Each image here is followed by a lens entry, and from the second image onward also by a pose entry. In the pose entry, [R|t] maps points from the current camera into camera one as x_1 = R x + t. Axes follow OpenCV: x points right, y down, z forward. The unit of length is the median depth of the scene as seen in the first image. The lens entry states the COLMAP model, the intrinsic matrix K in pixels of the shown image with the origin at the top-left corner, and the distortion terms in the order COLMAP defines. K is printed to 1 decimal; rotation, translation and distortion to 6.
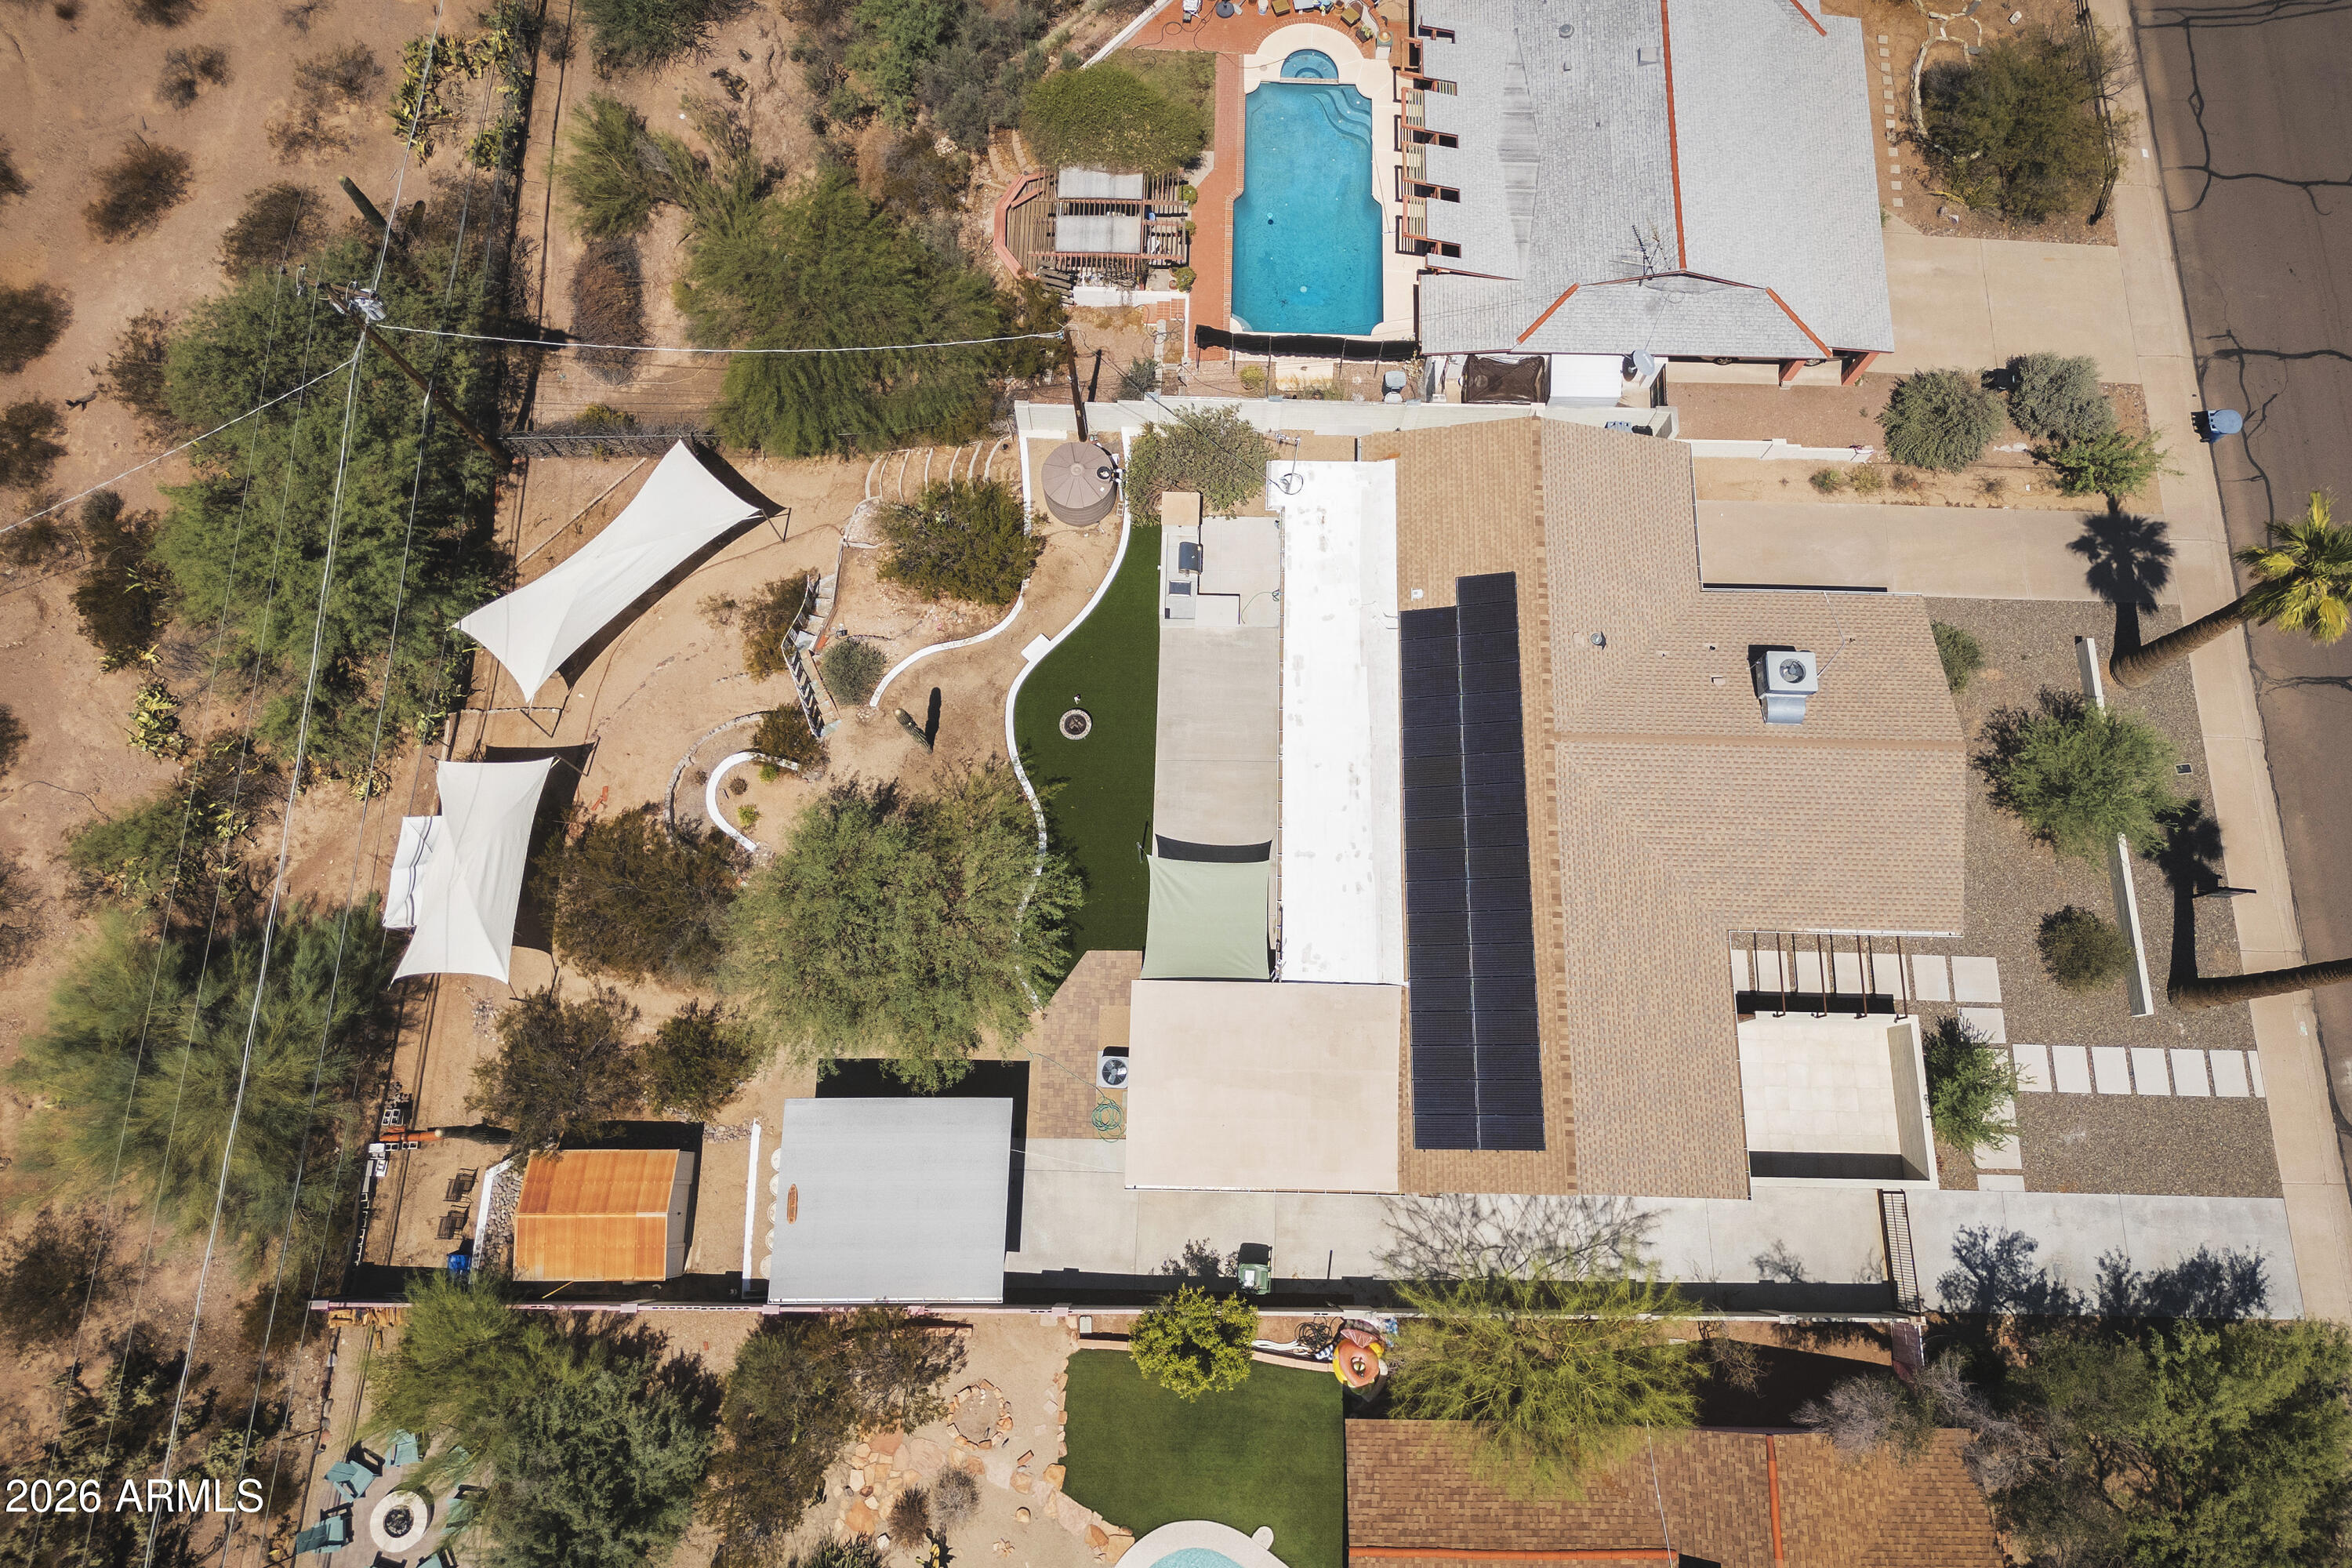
lens RADIAL K [[1700.6, 0, 1188.0], [0, 1700.6, 734.7], [0, 0, 1]] dist [0.034438, -0.018645]
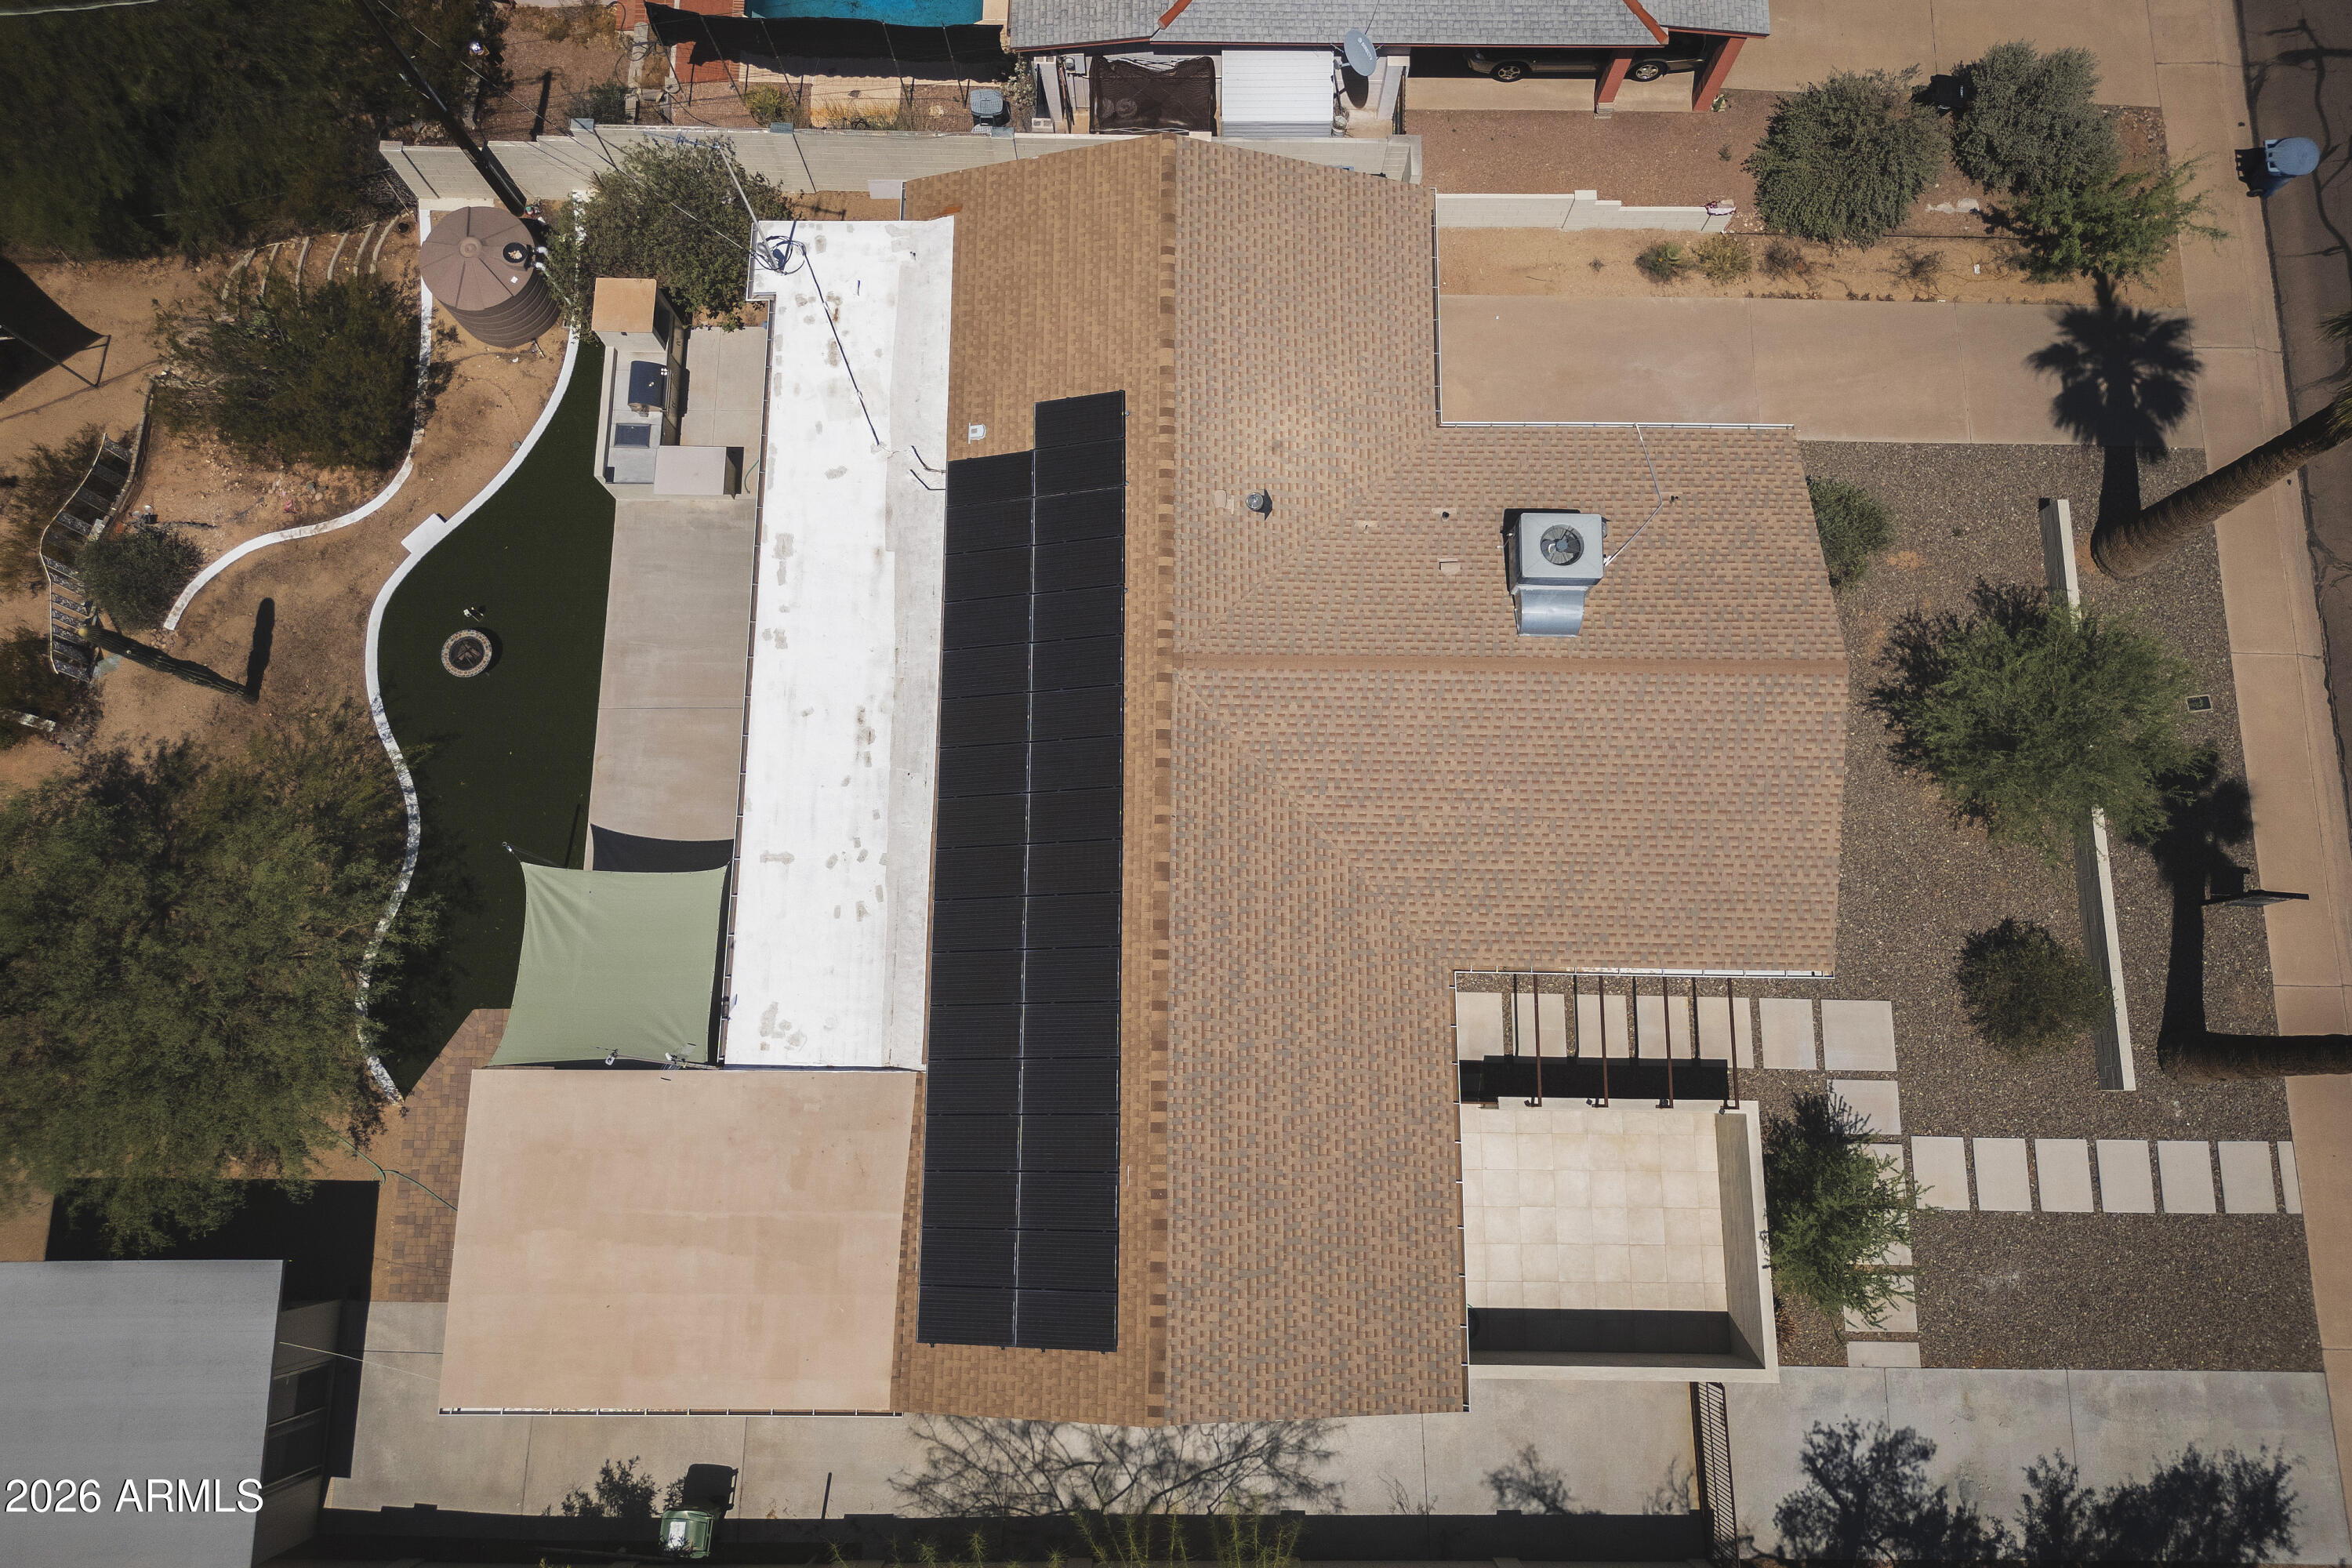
lens RADIAL K [[1700.6, 0, 1113.1], [0, 1700.6, 880.6], [0, 0, 1]] dist [0.034438, -0.018645]
pose [[0.999898, -0.010399, -0.009769, 0.192596], [0.011385, 0.994194, 0.107000, 0.013429], [0.008600, -0.107101, 0.994211, 0.374839]]
